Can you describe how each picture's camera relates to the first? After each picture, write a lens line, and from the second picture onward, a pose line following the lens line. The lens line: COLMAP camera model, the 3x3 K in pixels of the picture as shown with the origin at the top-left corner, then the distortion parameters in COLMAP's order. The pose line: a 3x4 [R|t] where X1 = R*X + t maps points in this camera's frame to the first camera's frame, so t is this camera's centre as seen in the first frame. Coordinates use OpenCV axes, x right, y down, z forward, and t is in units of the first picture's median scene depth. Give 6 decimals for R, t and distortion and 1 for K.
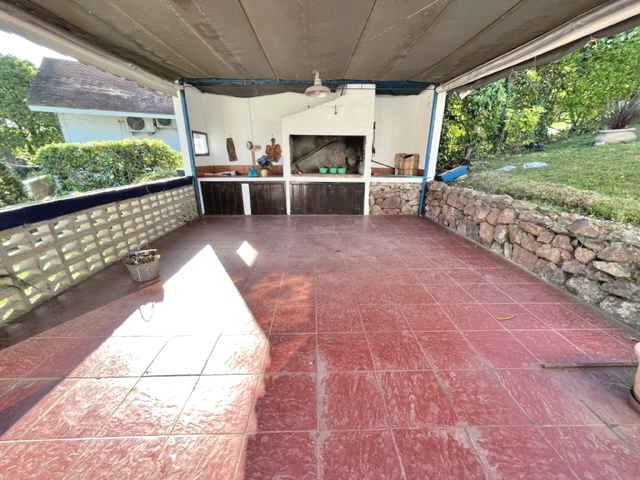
lens RADIAL K [[258.7, 0, 319.6], [0, 258.7, 240.0], [0, 0, 1]] dist [-0.000149, -0.000039]
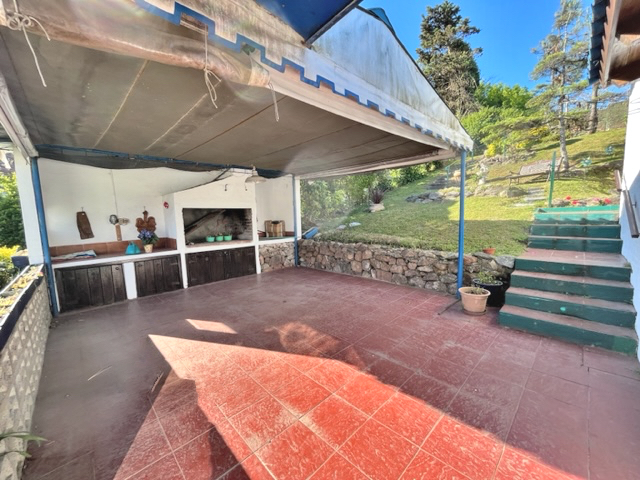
lens RADIAL K [[258.7, 0, 317.9], [0, 258.7, 241.8], [0, 0, 1]] dist [-0.000149, -0.000039]
pose [[0.737621, -0.098015, 0.668063, -0.449414], [0.245832, 0.960486, -0.130510, -0.021400], [-0.628873, 0.260498, 0.732570, -0.040027]]
